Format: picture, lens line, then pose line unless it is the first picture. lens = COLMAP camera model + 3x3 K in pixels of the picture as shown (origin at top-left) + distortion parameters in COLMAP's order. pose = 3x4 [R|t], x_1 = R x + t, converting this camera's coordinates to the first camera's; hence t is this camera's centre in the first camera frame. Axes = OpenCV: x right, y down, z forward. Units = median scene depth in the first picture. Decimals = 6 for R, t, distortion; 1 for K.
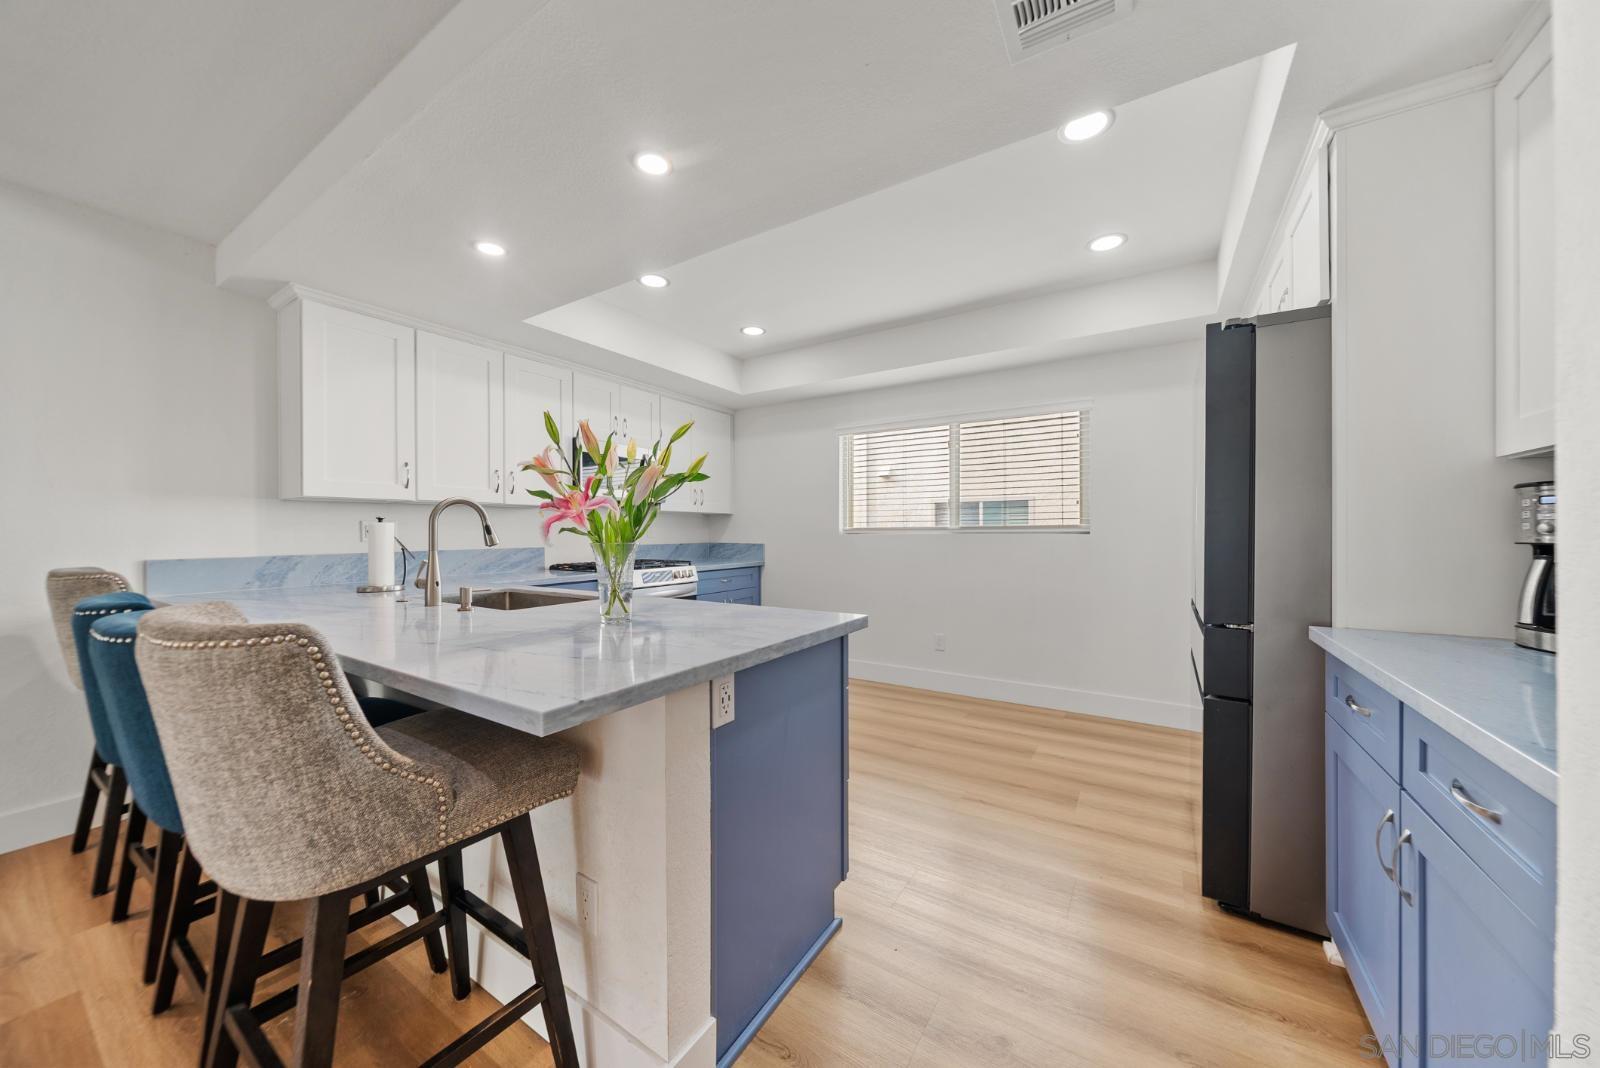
lens RADIAL K [[552.0, 0, 808.2], [0, 552.0, 540.1], [0, 0, 1]] dist [-0.005430, -0.000343]
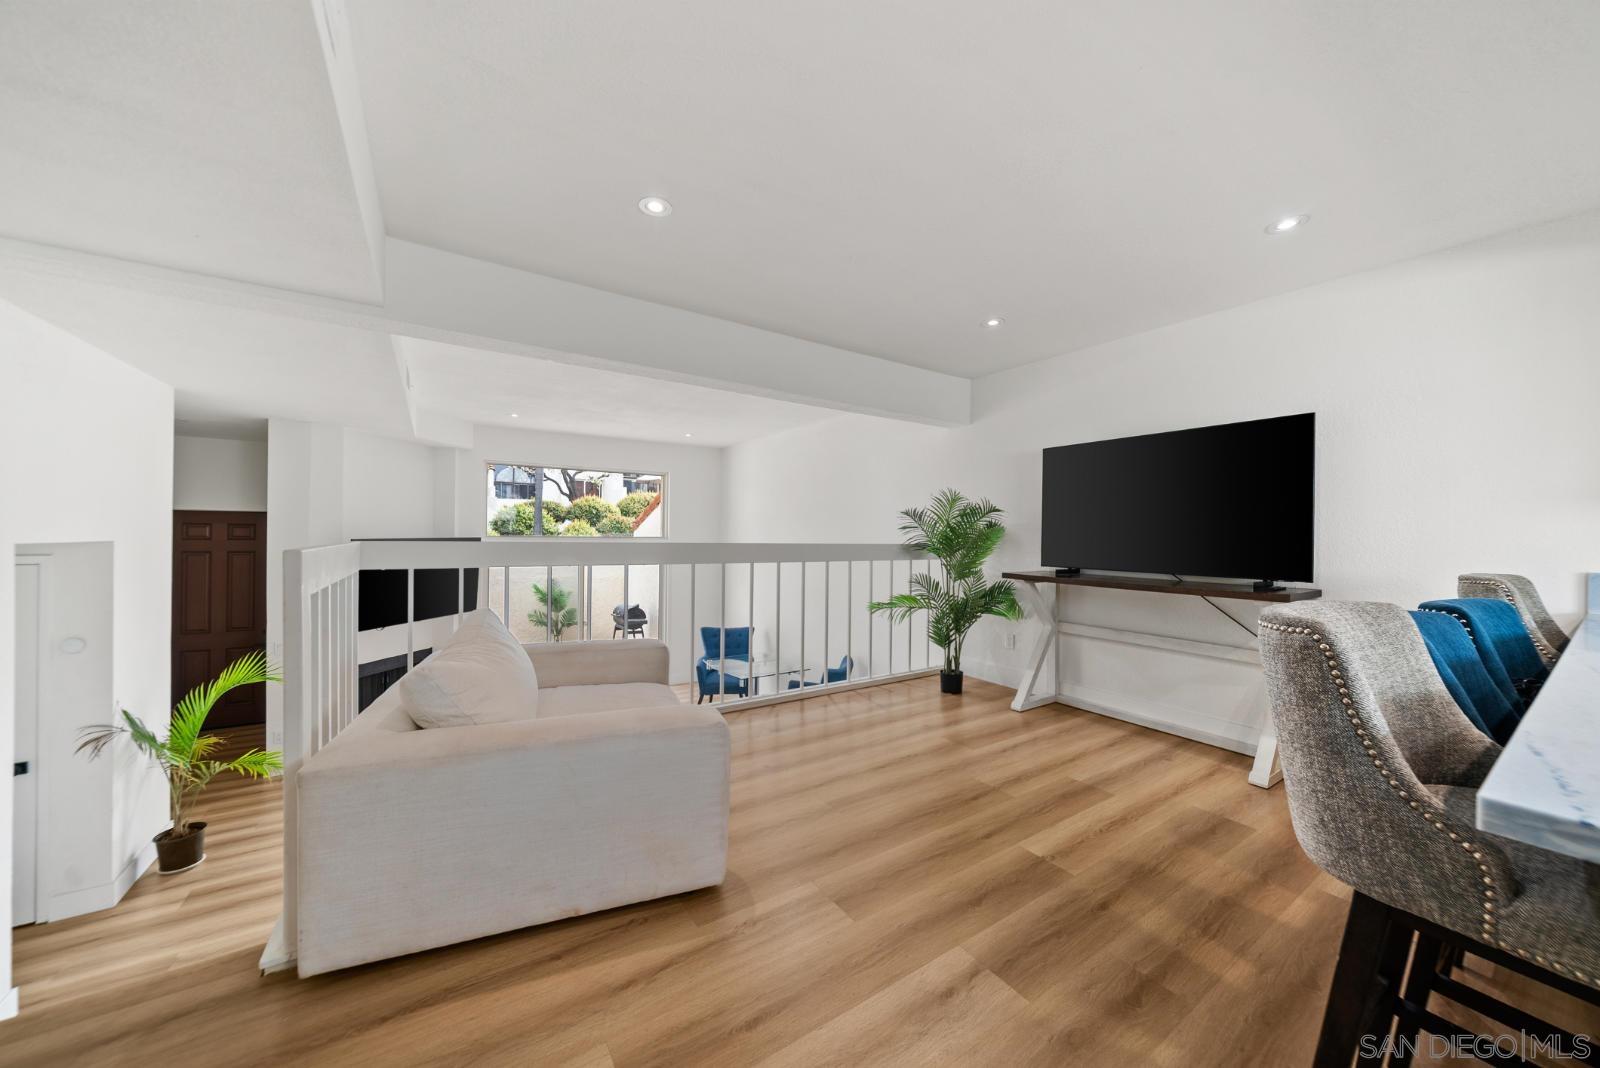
lens RADIAL K [[552.0, 0, 802.9], [0, 552.0, 534.5], [0, 0, 1]] dist [-0.005430, -0.000343]
pose [[-0.418460, -0.001107, -0.908235, 0.252092], [-0.024716, 0.999643, 0.010170, -0.005745], [0.907899, 0.026703, -0.418338, 0.232635]]
